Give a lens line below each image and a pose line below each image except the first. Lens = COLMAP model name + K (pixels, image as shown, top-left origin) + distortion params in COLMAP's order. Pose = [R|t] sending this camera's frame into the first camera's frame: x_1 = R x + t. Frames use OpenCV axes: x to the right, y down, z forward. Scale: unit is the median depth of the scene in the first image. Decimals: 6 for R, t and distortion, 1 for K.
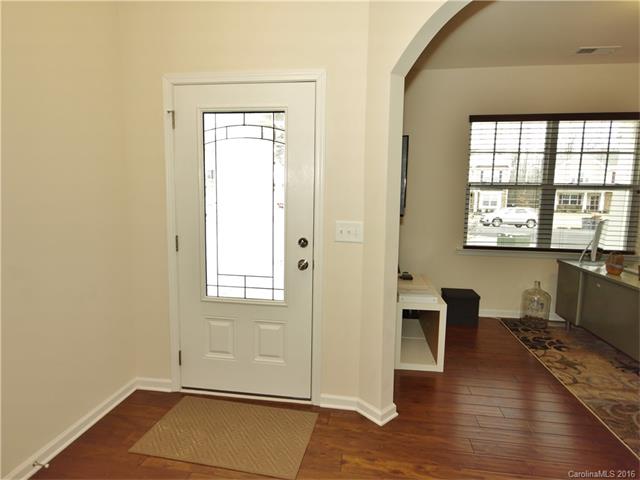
lens RADIAL K [[373.7, 0, 320.6], [0, 373.7, 239.2], [0, 0, 1]] dist [-0.006015, -0.000681]
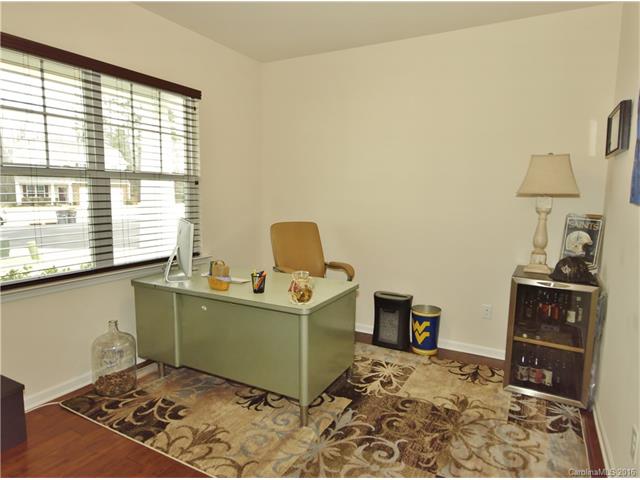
lens RADIAL K [[404.6, 0, 319.8], [0, 404.6, 240.6], [0, 0, 1]] dist [0.005653, 0.001637]
pose [[0.361857, -0.120685, 0.924389, 0.082411], [0.106236, 0.990464, 0.087725, -0.047675], [-0.926161, 0.066459, 0.371227, 0.402714]]
